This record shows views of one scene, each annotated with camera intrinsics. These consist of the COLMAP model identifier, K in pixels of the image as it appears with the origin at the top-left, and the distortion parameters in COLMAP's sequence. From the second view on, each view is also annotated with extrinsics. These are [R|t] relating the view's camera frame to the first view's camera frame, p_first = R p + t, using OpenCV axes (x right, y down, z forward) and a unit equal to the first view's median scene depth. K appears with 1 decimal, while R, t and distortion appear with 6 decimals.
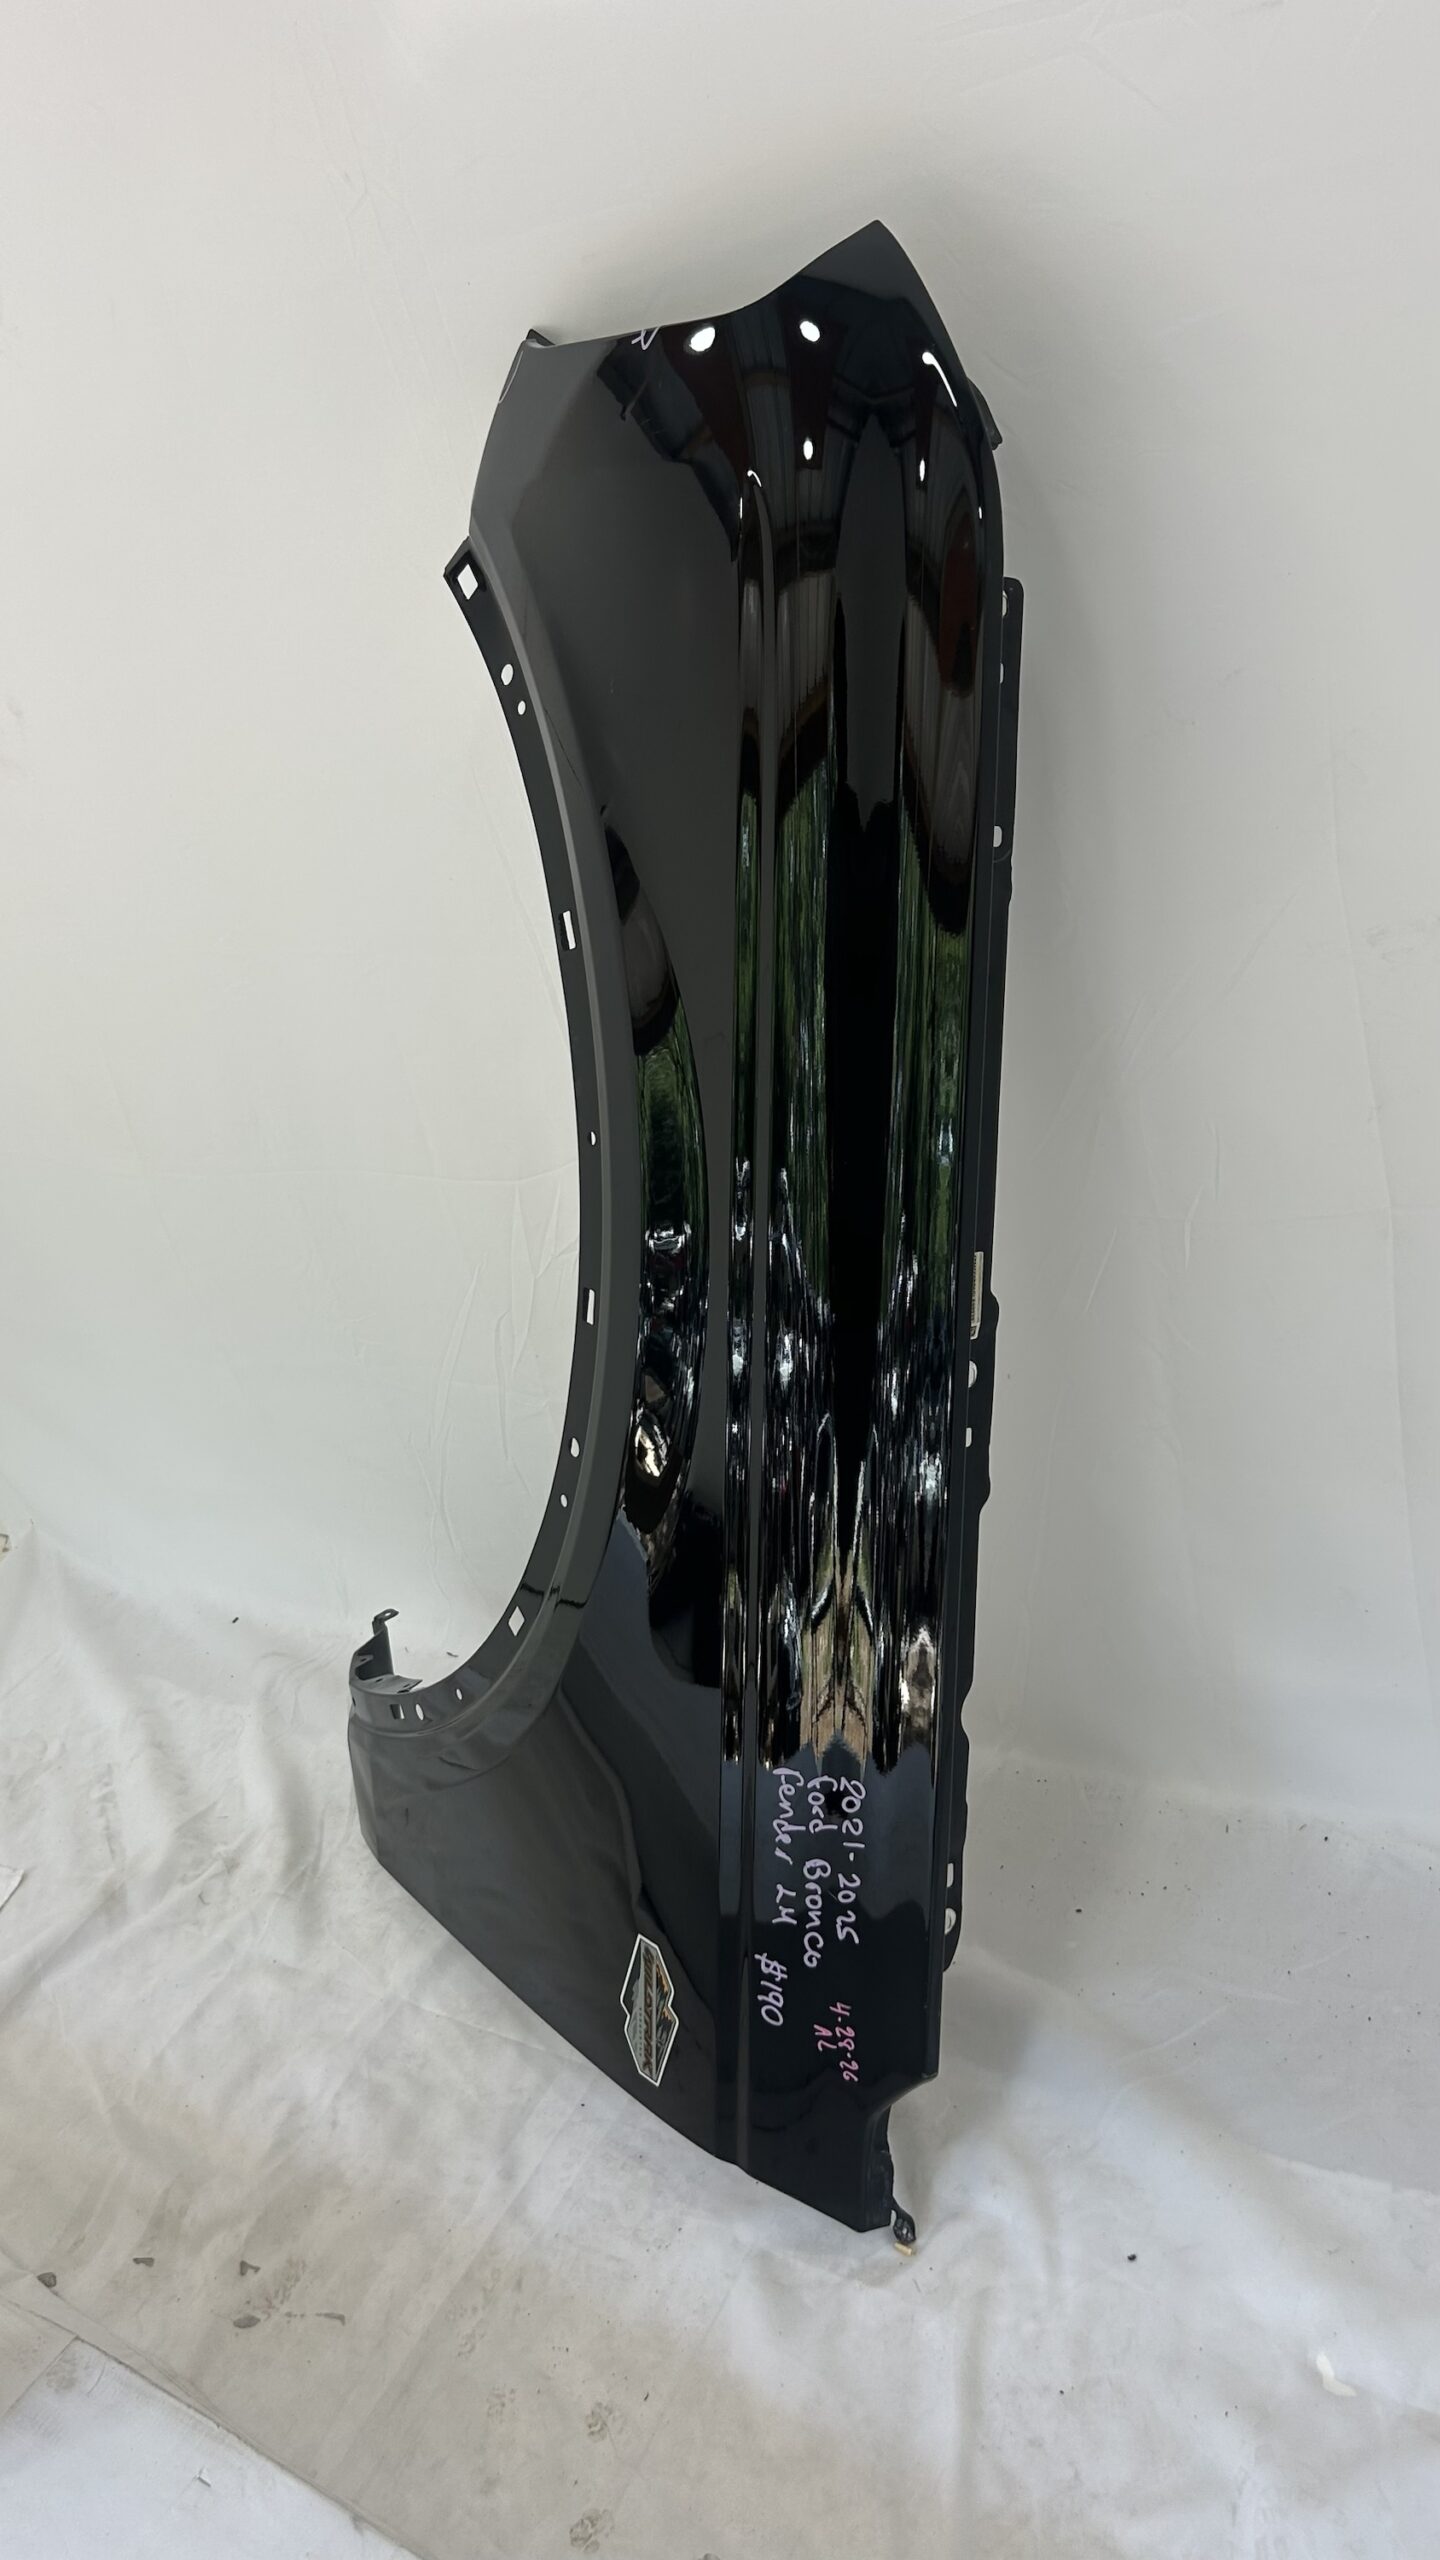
lens RADIAL K [[1923.0, 0, 716.9], [0, 1923.0, 1307.4], [0, 0, 1]] dist [0.013384, -0.008315]
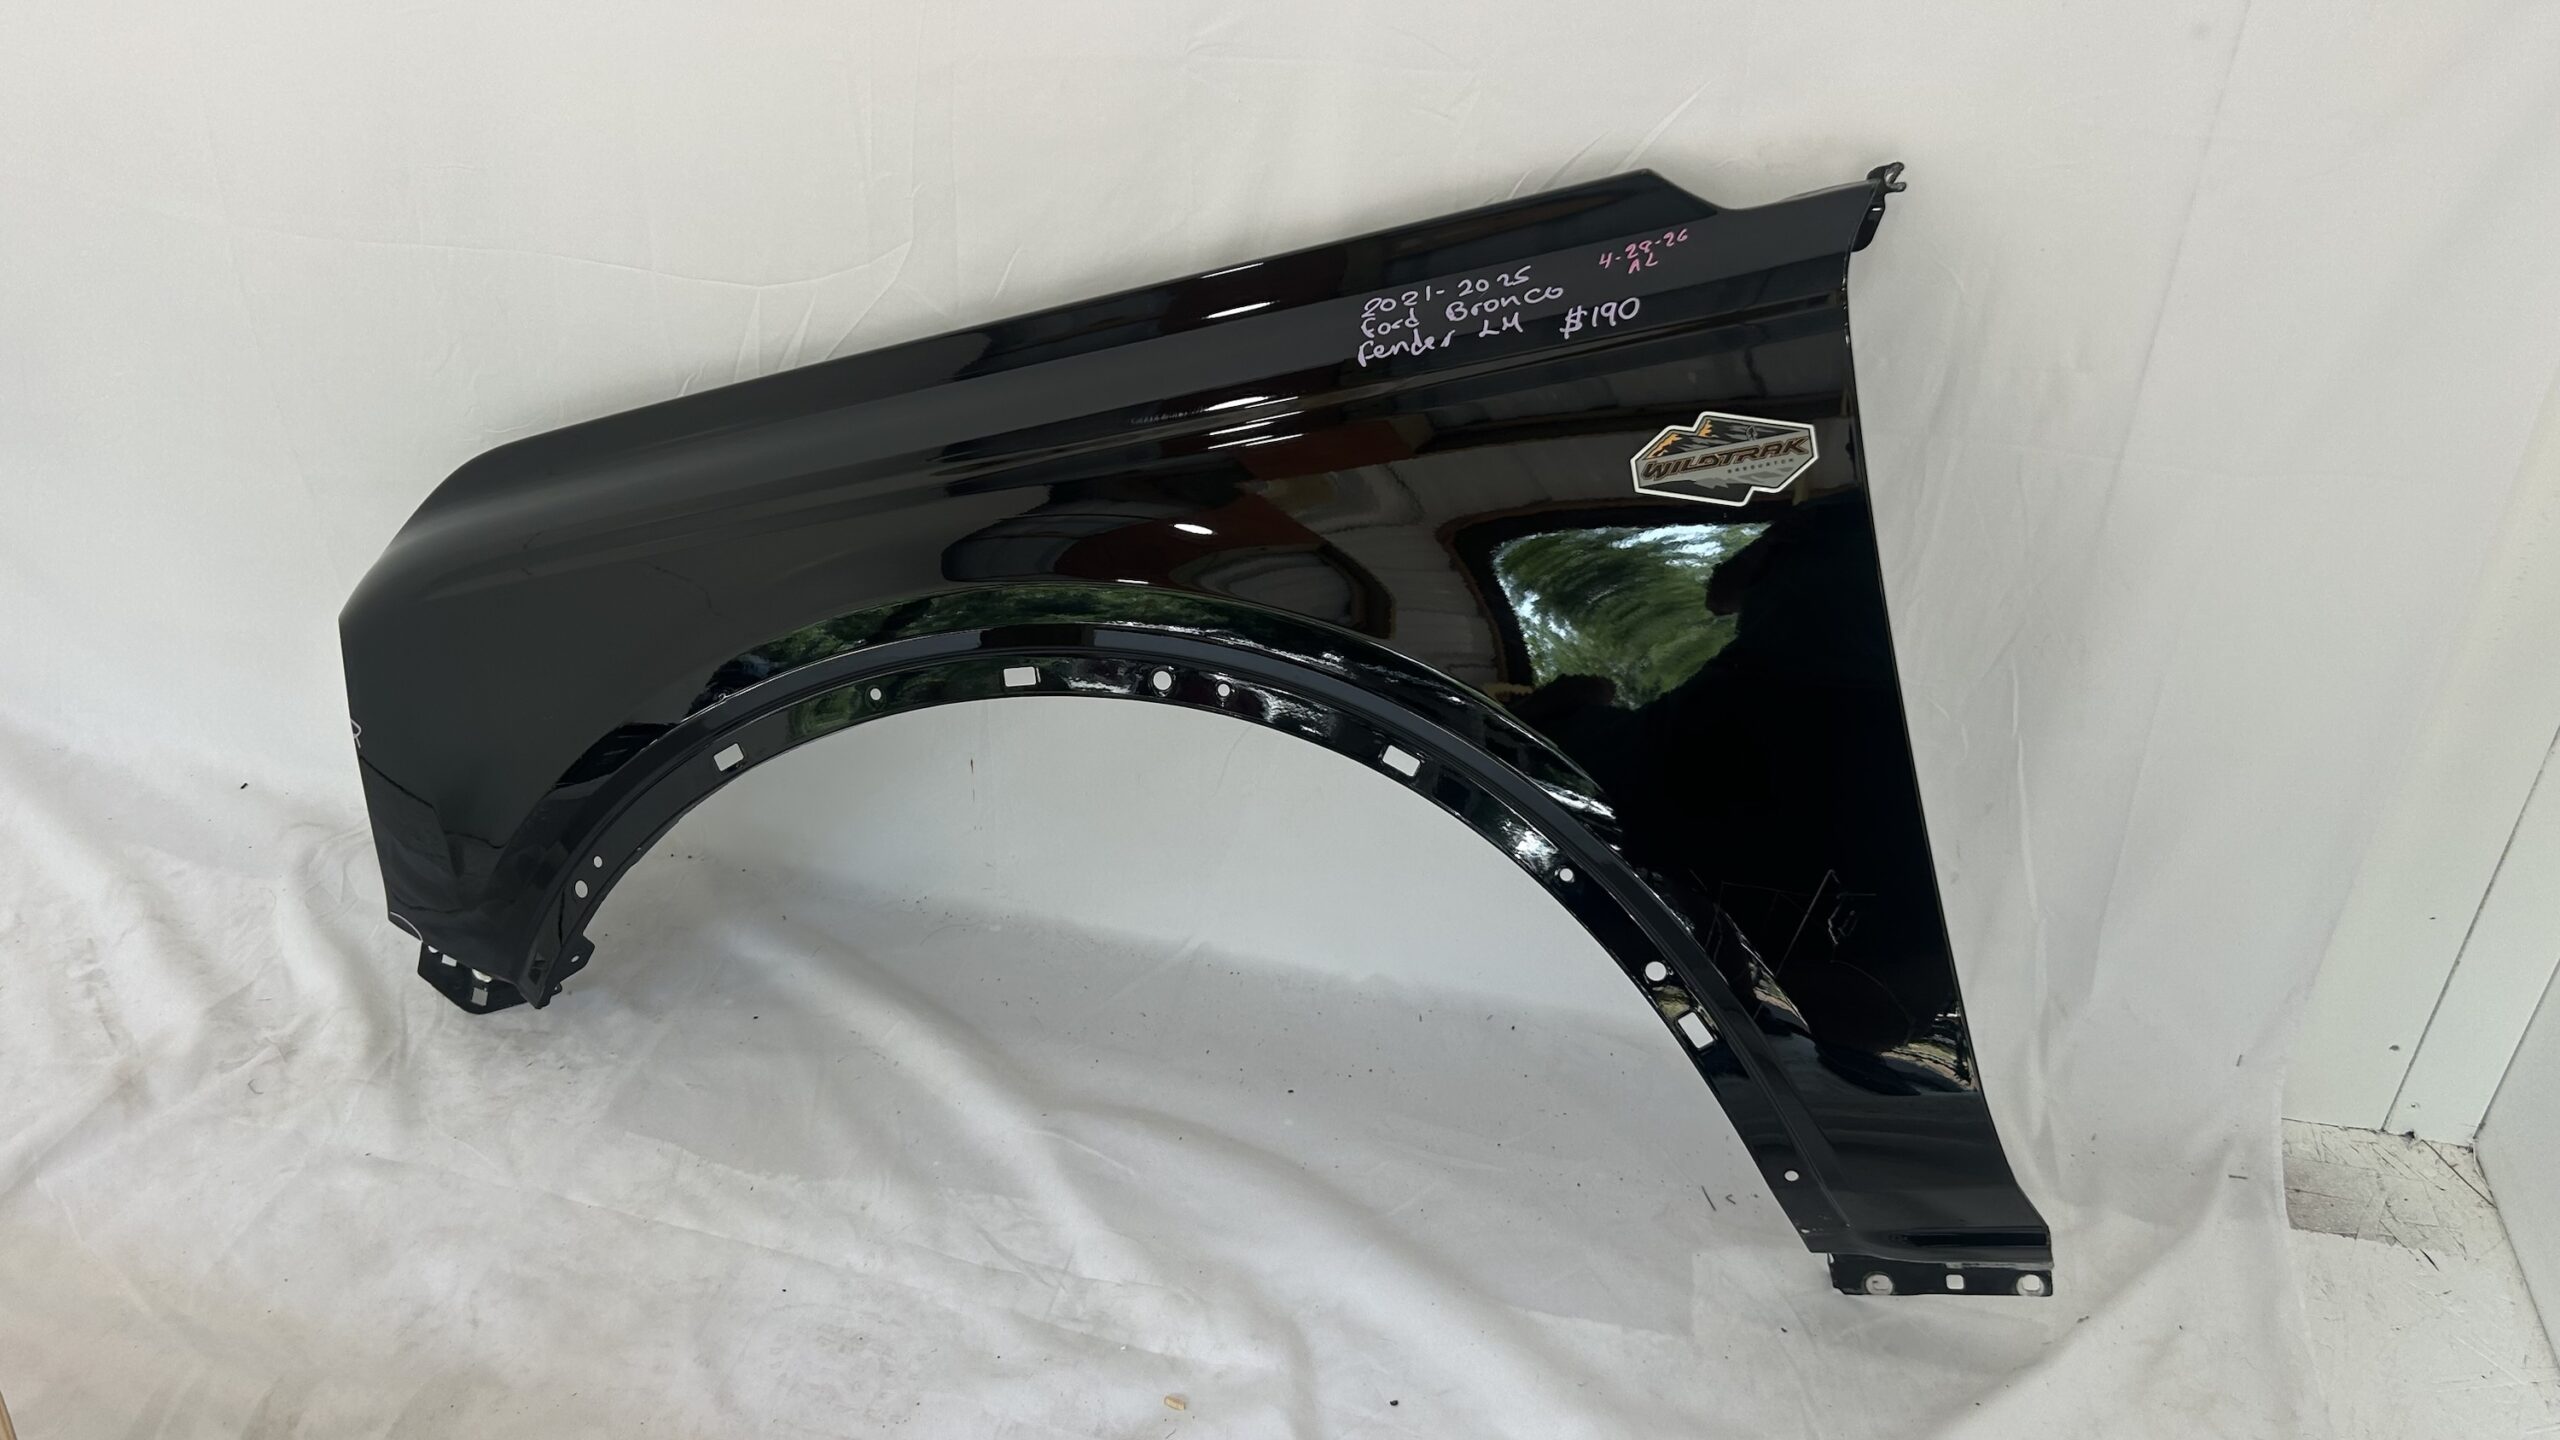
lens RADIAL K [[1923.0, 0, 1276.0], [0, 1923.0, 644.2], [0, 0, 1]] dist [0.013384, -0.008315]
pose [[0.111054, -0.689017, 0.716186, -0.754247], [0.828096, -0.334285, -0.450011, 0.566414], [0.549476, 0.643046, 0.533449, 0.470017]]
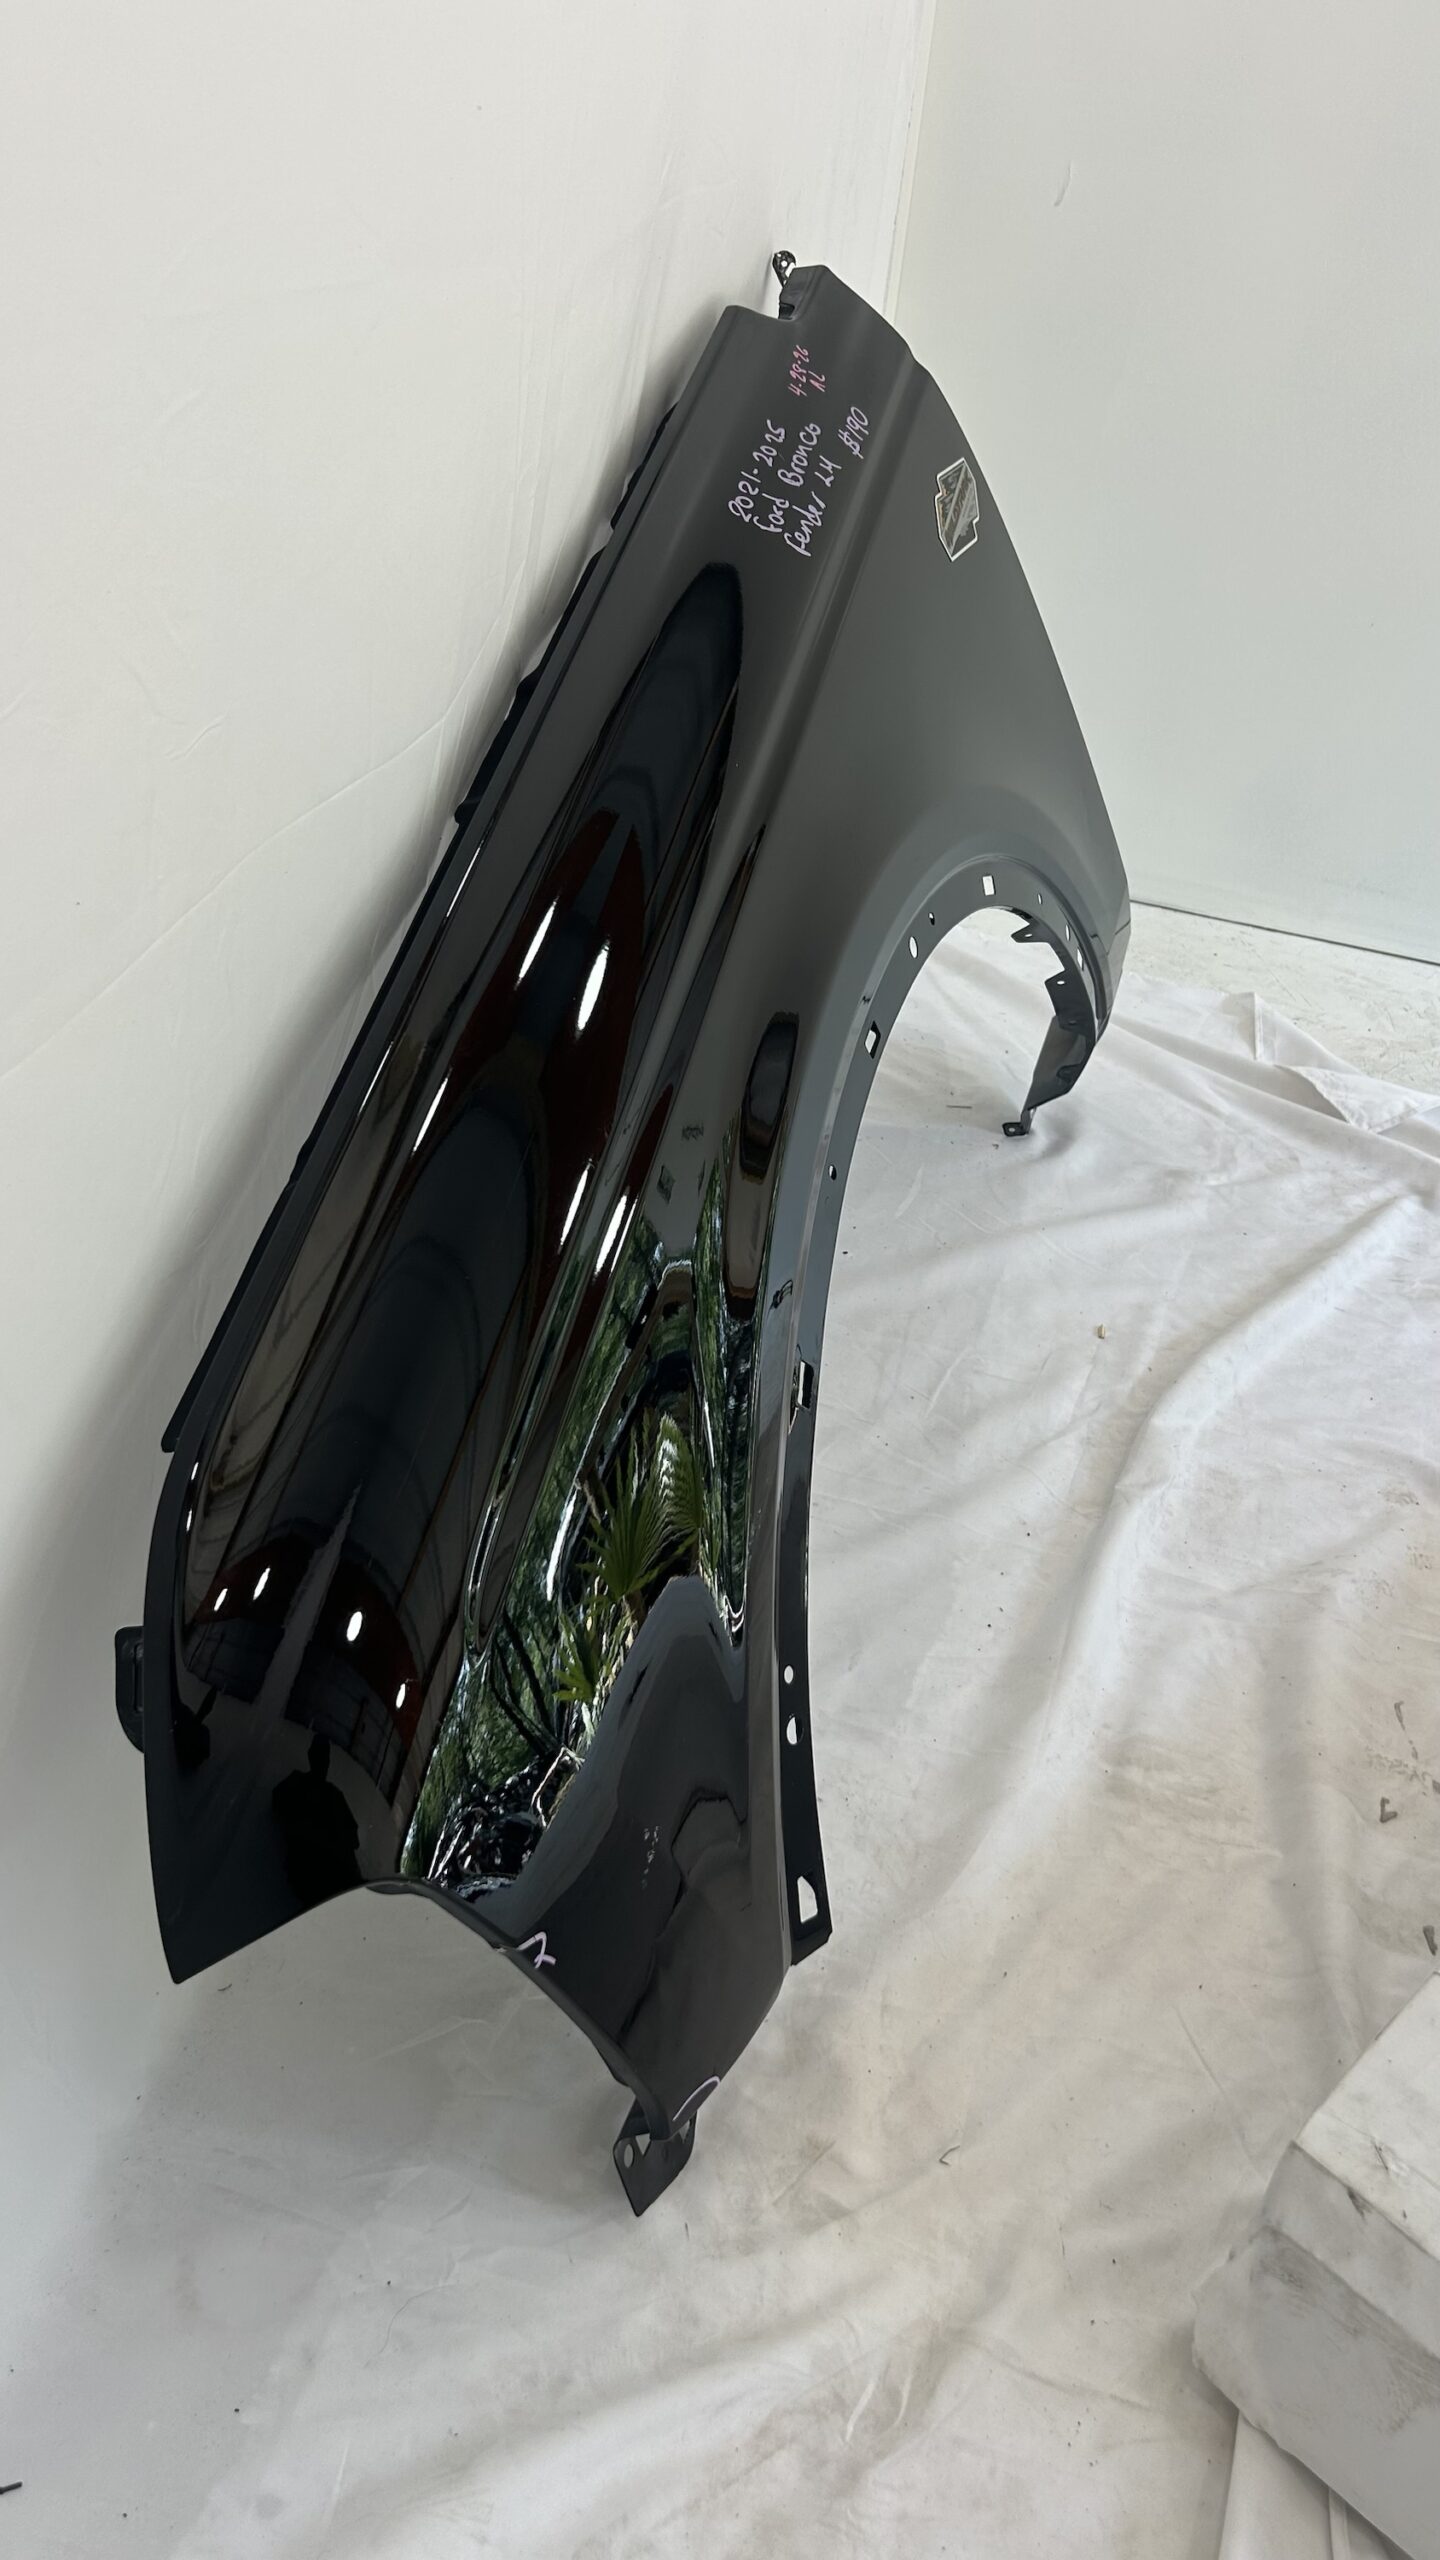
lens RADIAL K [[1923.0, 0, 716.9], [0, 1923.0, 1307.4], [0, 0, 1]] dist [0.013384, -0.008315]
pose [[-0.957442, -0.287675, -0.023409, -0.011103], [0.258484, -0.890715, 0.373917, -0.441401], [-0.128417, 0.351953, 0.927167, 0.206005]]
